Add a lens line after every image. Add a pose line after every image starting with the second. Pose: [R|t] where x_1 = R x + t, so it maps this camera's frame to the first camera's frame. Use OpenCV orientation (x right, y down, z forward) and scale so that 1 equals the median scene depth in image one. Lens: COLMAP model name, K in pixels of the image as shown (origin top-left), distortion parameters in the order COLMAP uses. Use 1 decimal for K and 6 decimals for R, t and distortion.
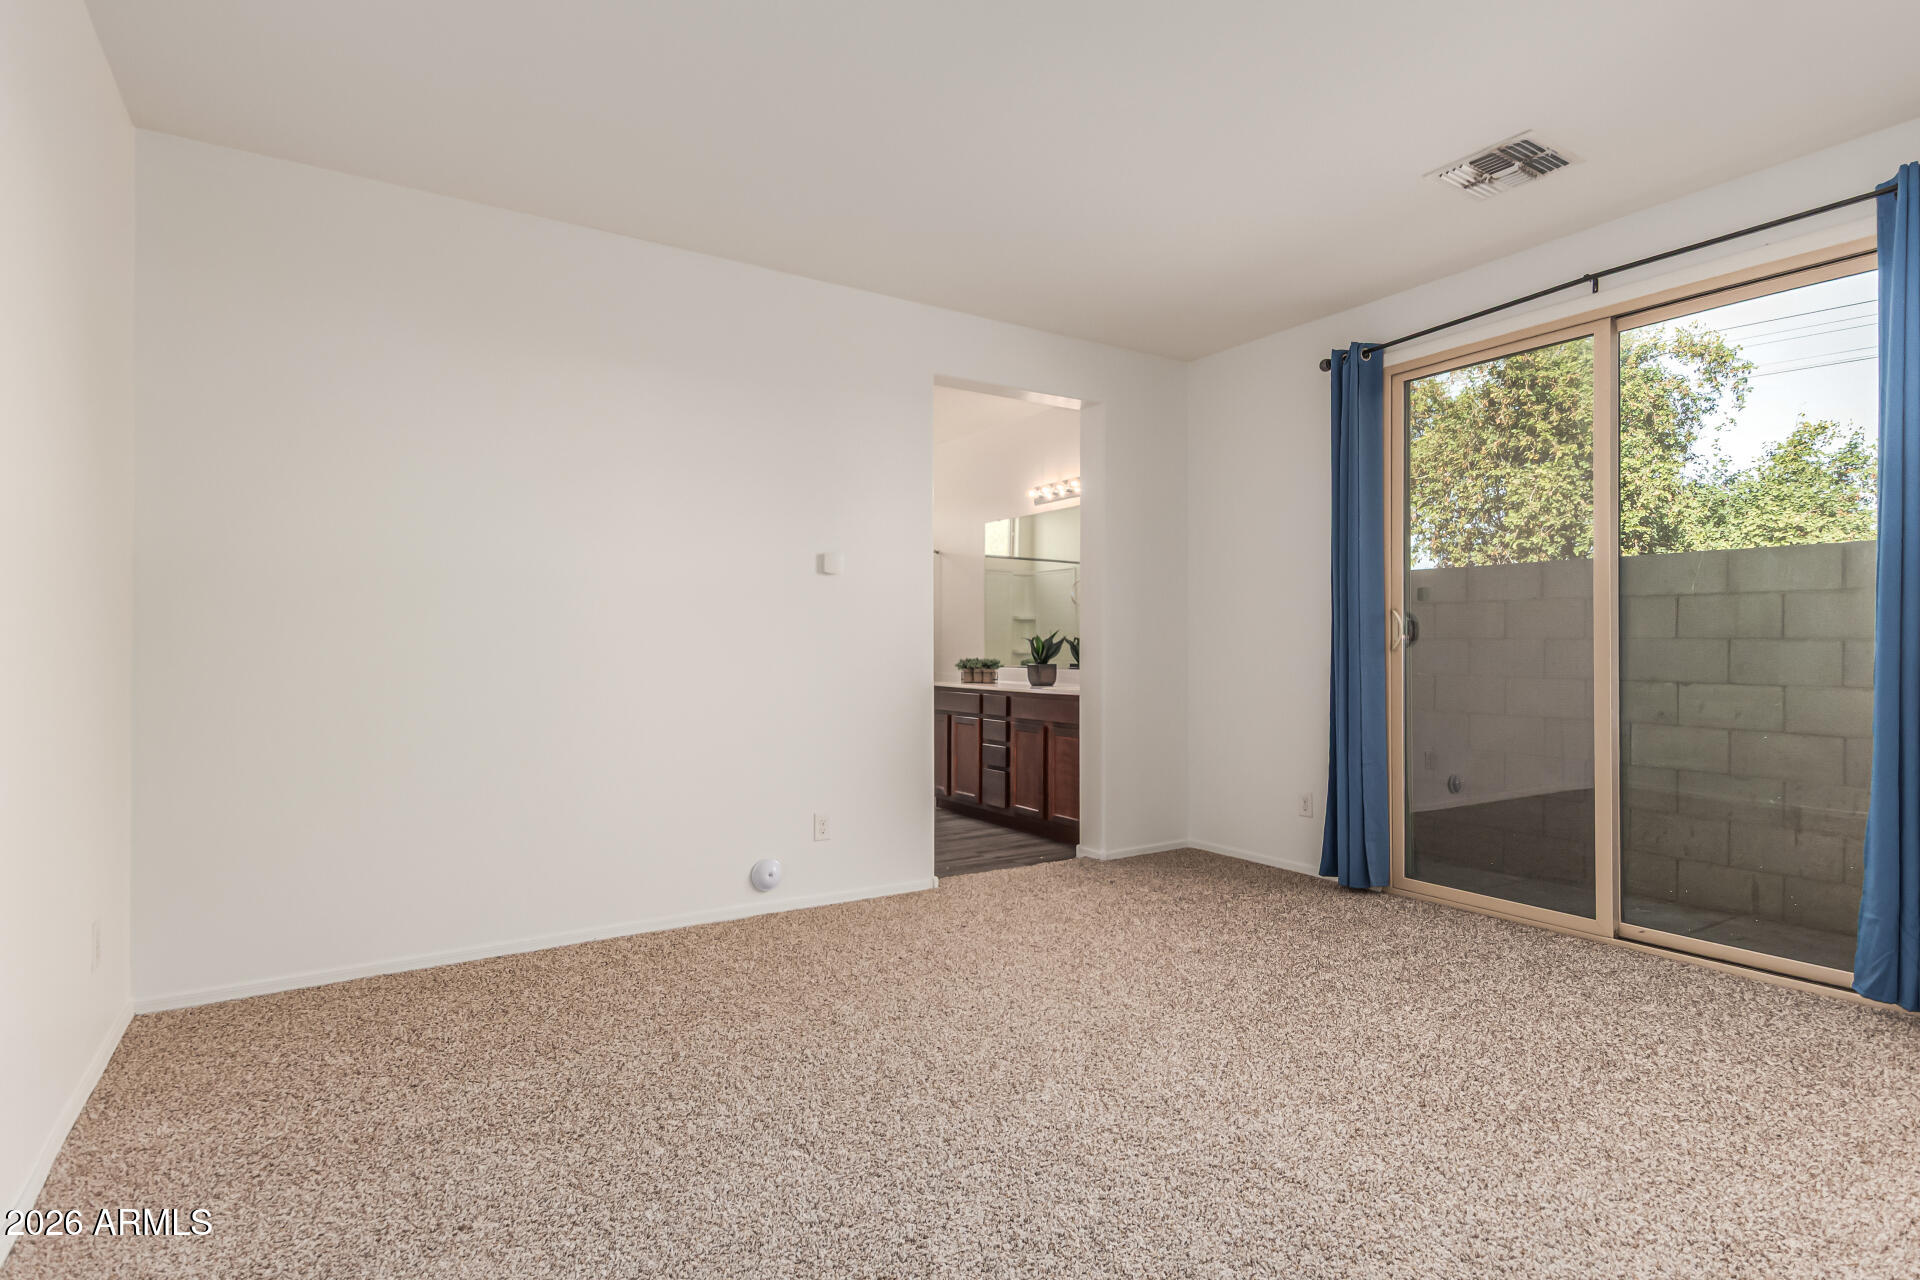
lens RADIAL K [[972.6, 0, 967.6], [0, 972.6, 640.8], [0, 0, 1]] dist [0.013081, -0.000615]
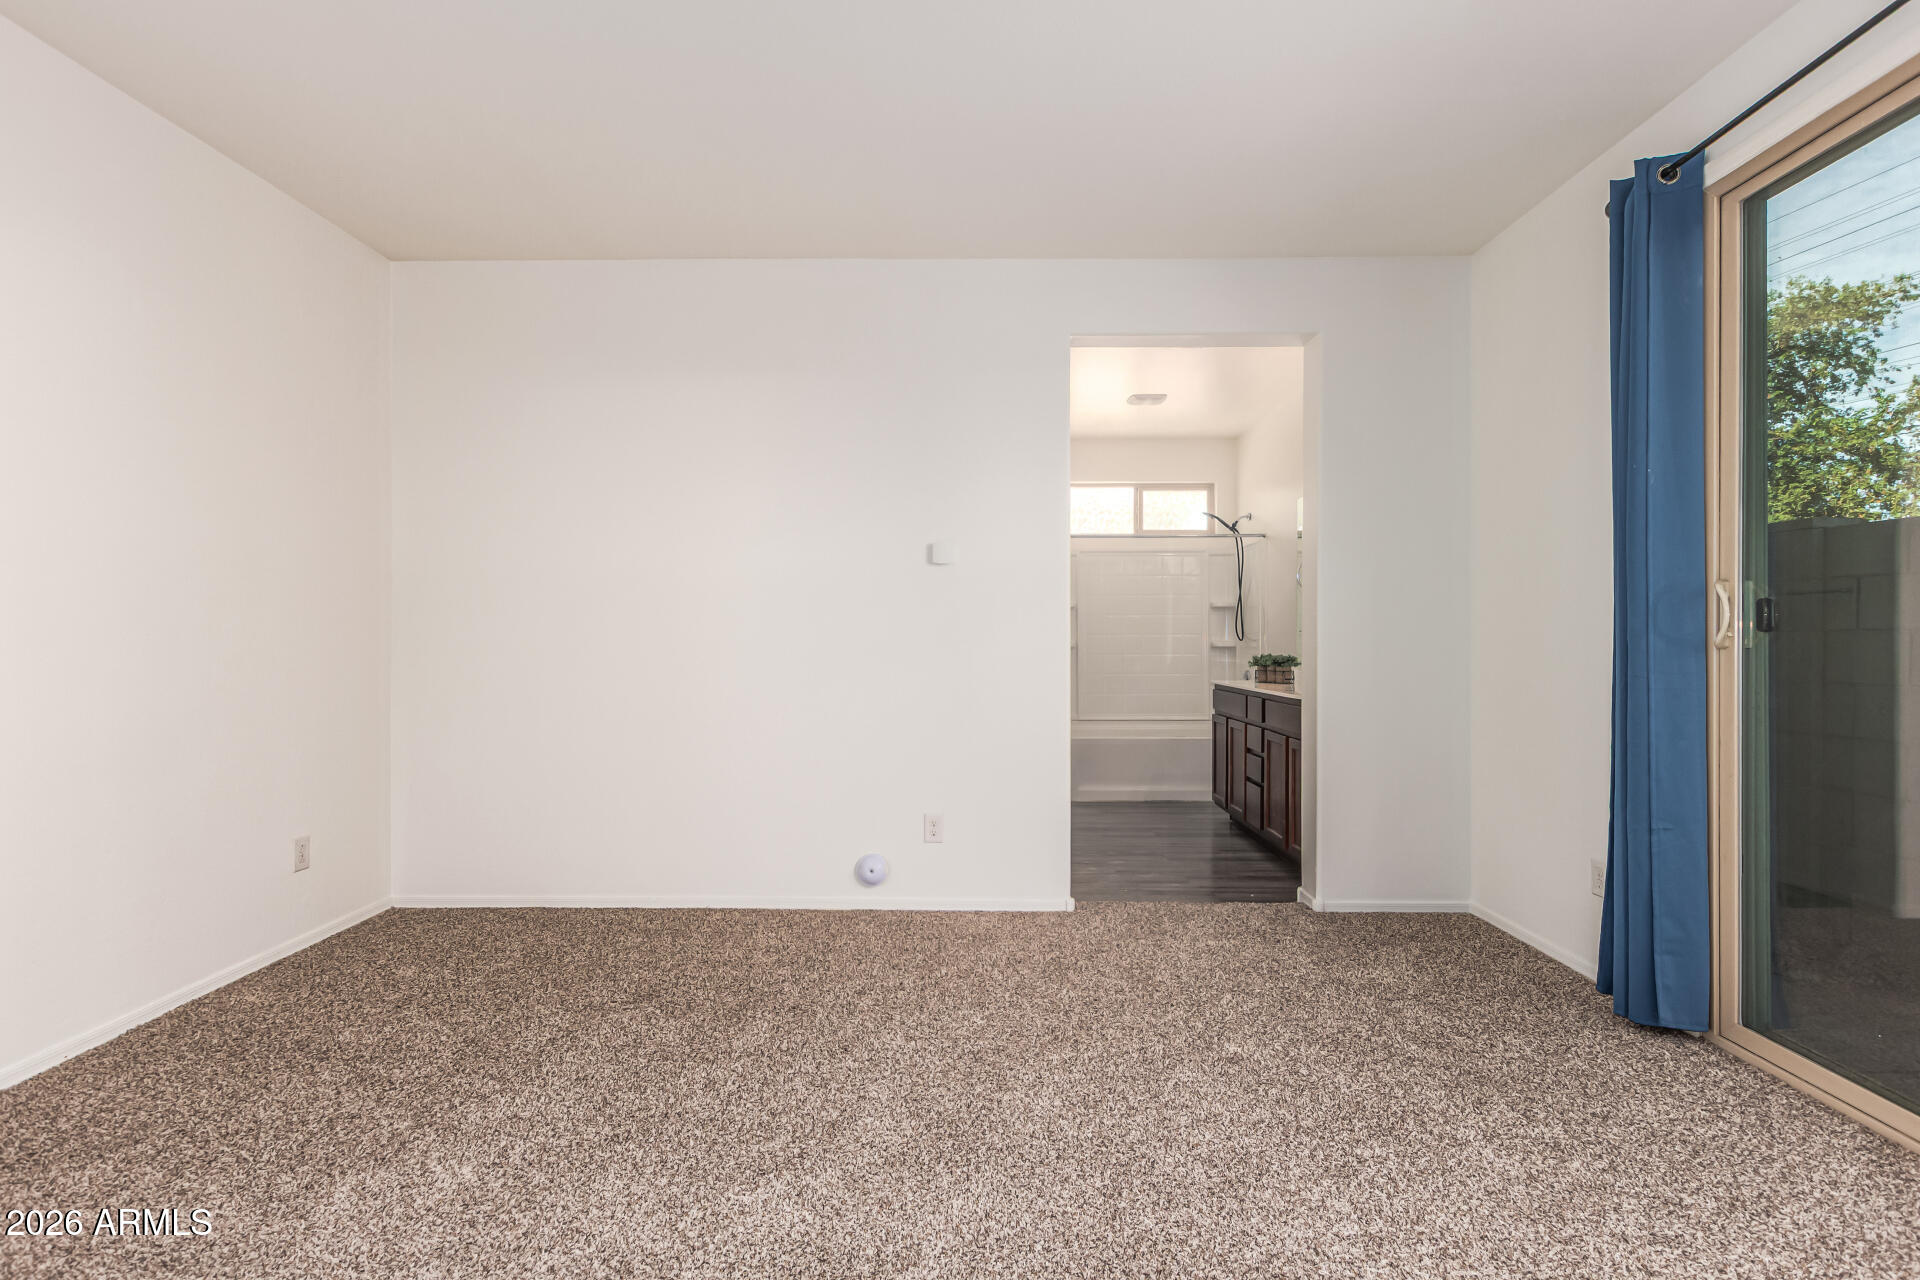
lens RADIAL K [[909.4, 0, 960.8], [0, 909.4, 639.7], [0, 0, 1]] dist [0.009928, -0.003912]
pose [[0.830598, 0.000320, -0.556873, 0.363369], [0.002399, 0.999988, 0.004154, 0.001425], [0.556868, -0.004786, 0.830587, 0.264042]]
